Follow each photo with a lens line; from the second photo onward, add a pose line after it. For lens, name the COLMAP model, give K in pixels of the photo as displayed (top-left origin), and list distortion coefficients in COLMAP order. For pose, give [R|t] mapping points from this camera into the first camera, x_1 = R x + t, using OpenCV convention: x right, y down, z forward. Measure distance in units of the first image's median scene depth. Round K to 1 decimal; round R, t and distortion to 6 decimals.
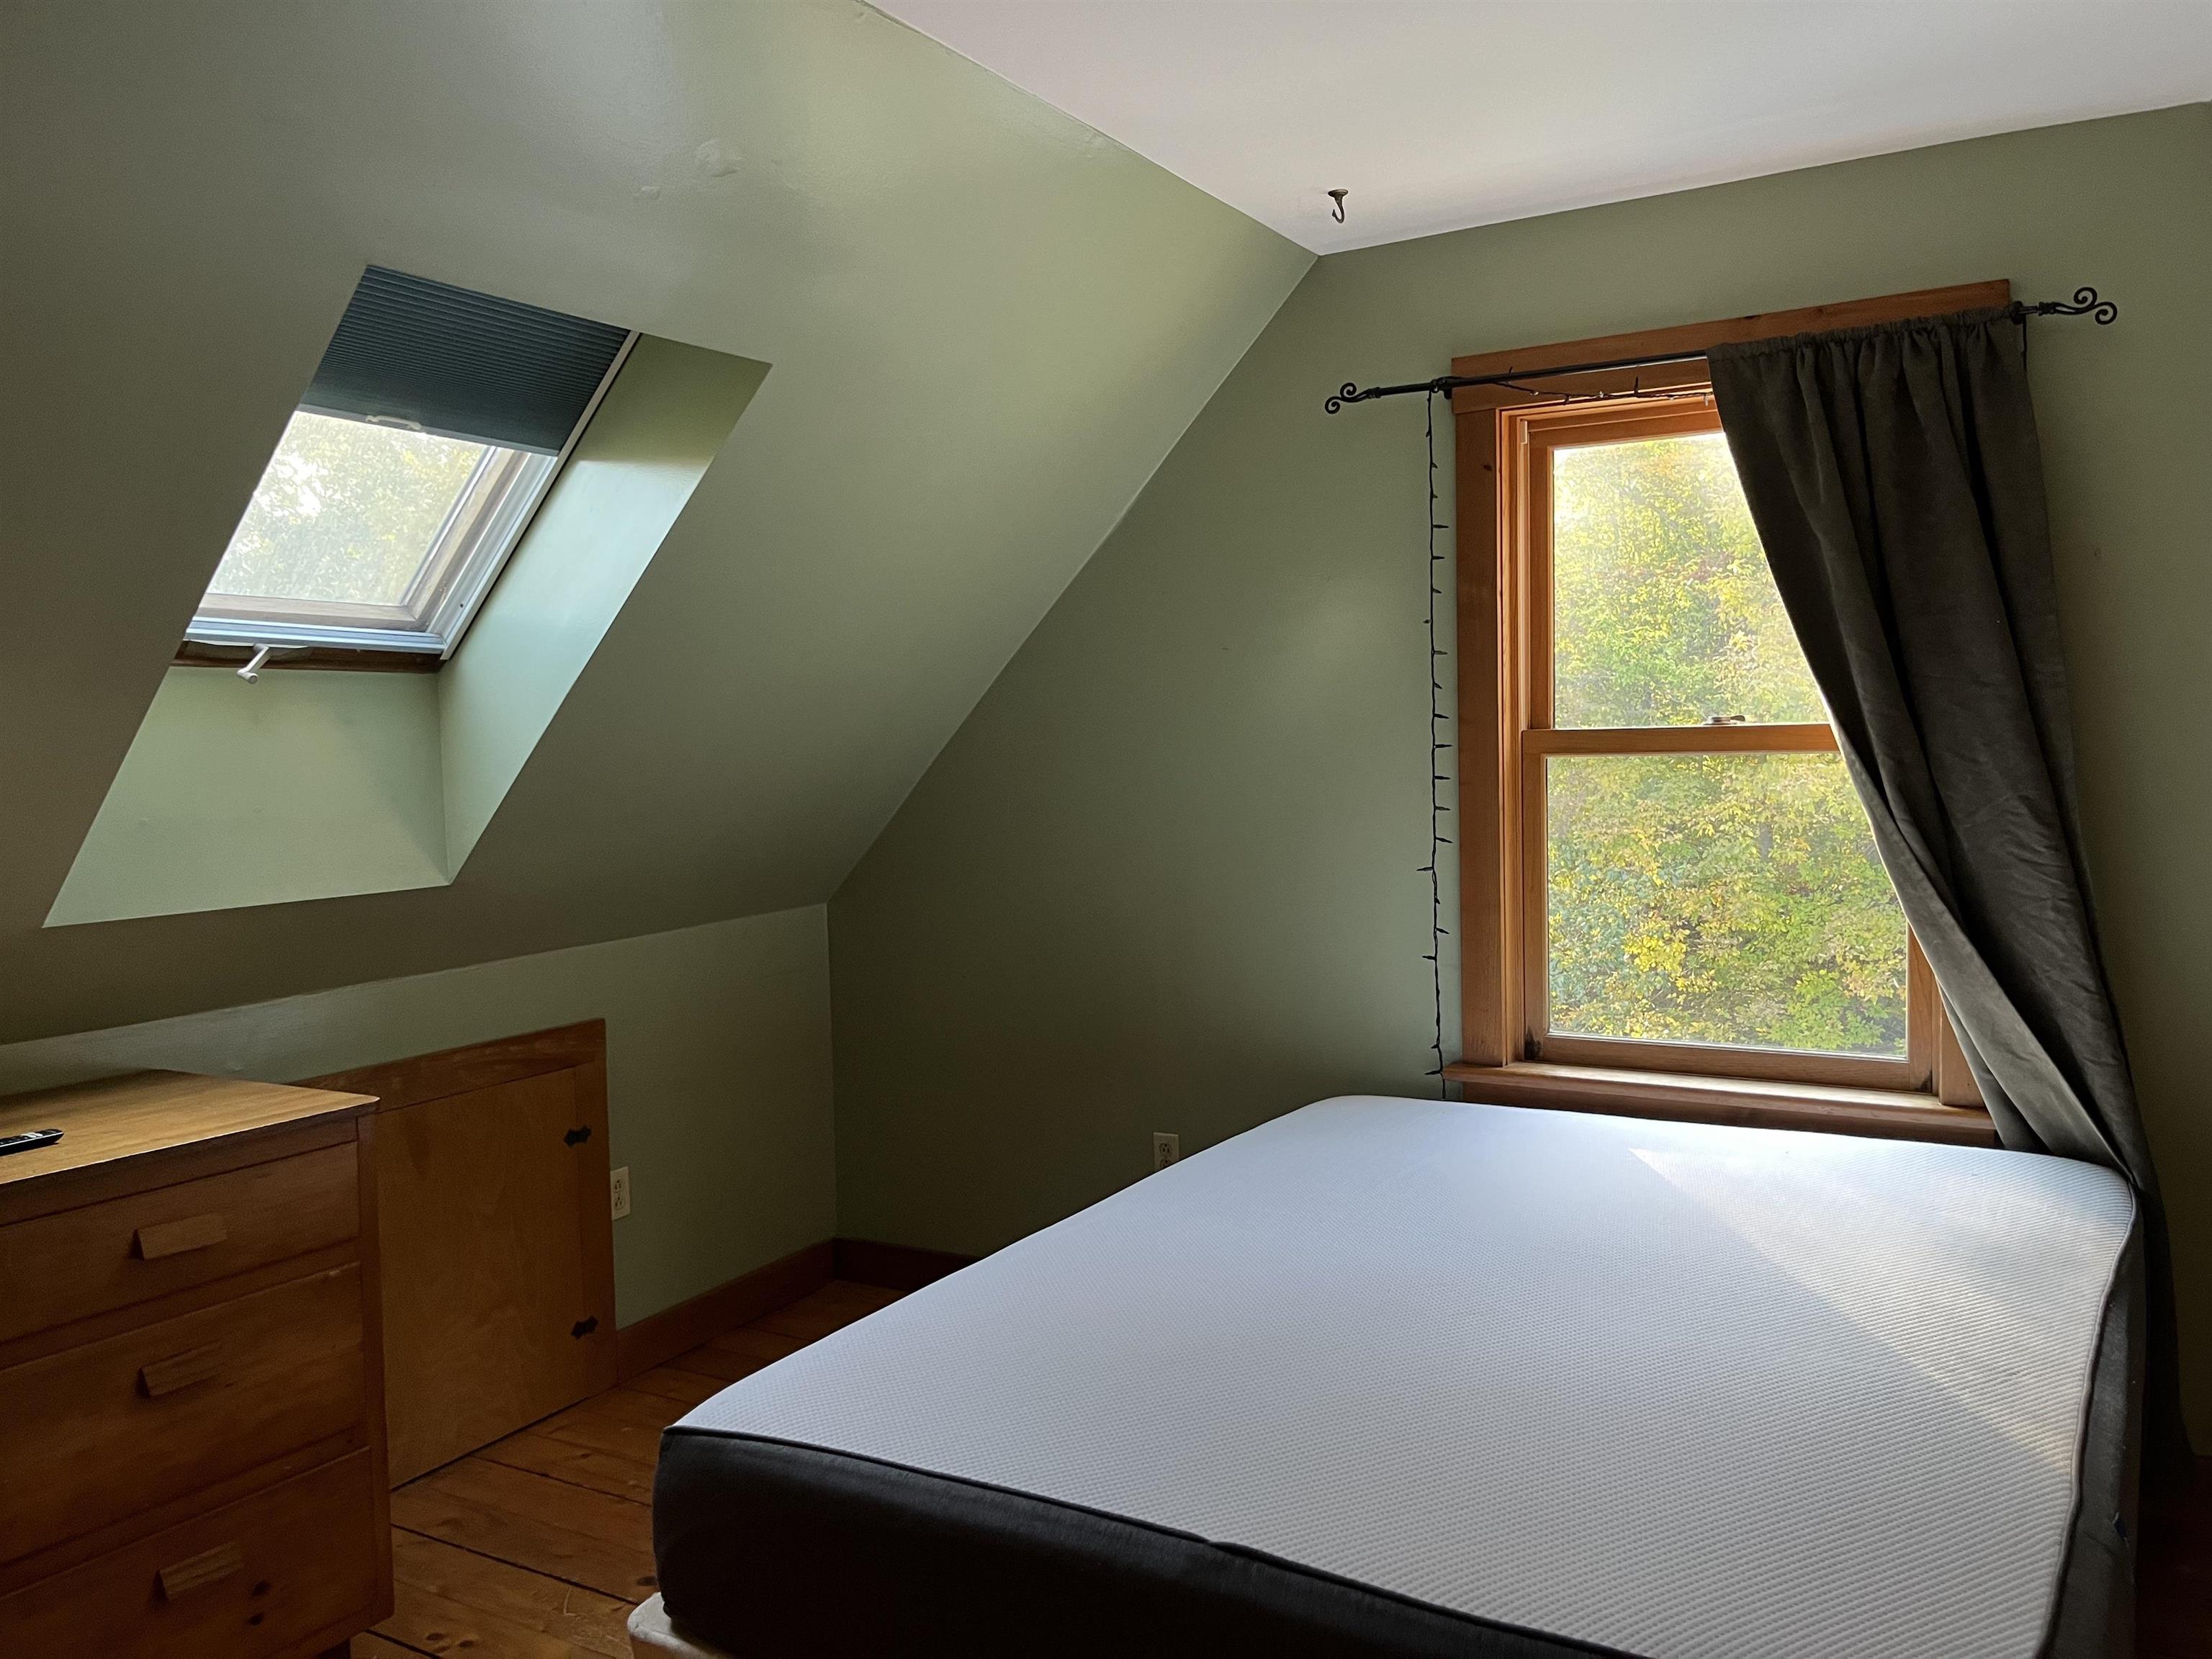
lens RADIAL K [[1701.6, 0, 1106.0], [0, 1701.6, 829.5], [0, 0, 1]] dist [0.000924, 0.001776]
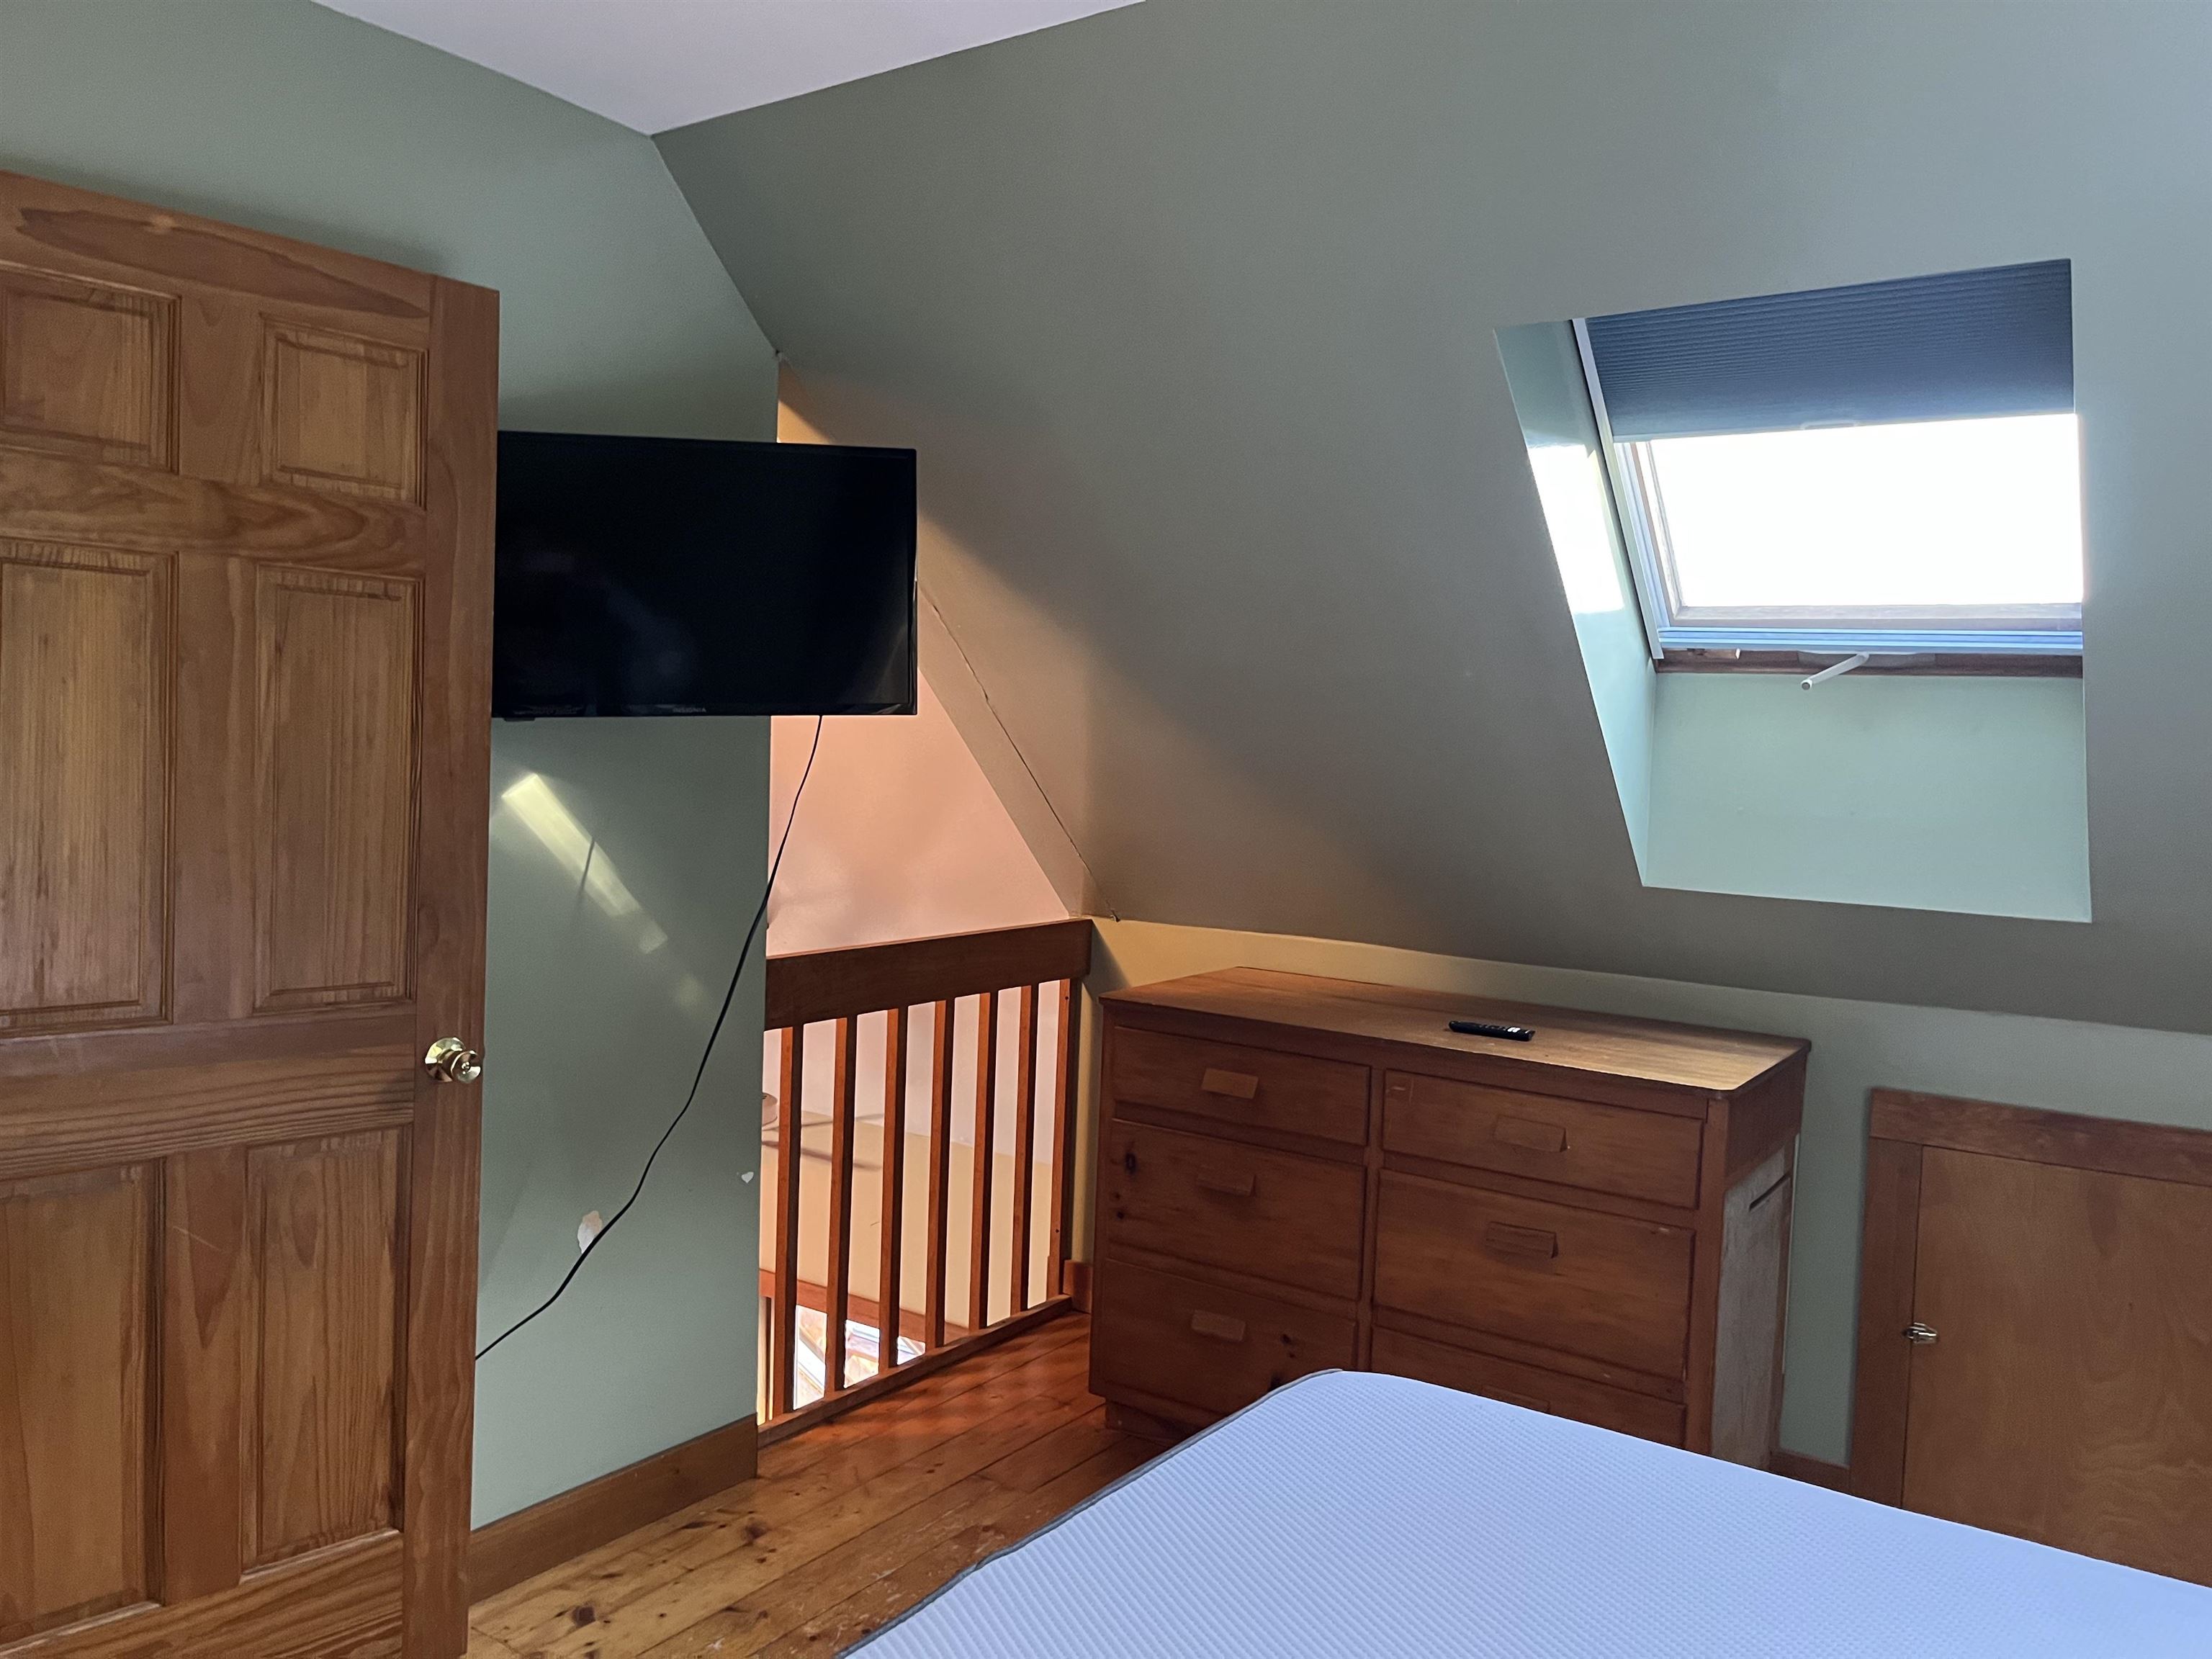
lens RADIAL K [[1701.6, 0, 1106.0], [0, 1701.6, 829.5], [0, 0, 1]] dist [0.000924, 0.001776]
pose [[-0.083251, 0.075662, -0.993652, 0.597414], [-0.086623, 0.992790, 0.082854, -0.049257], [0.992757, 0.092971, -0.076097, 0.661826]]
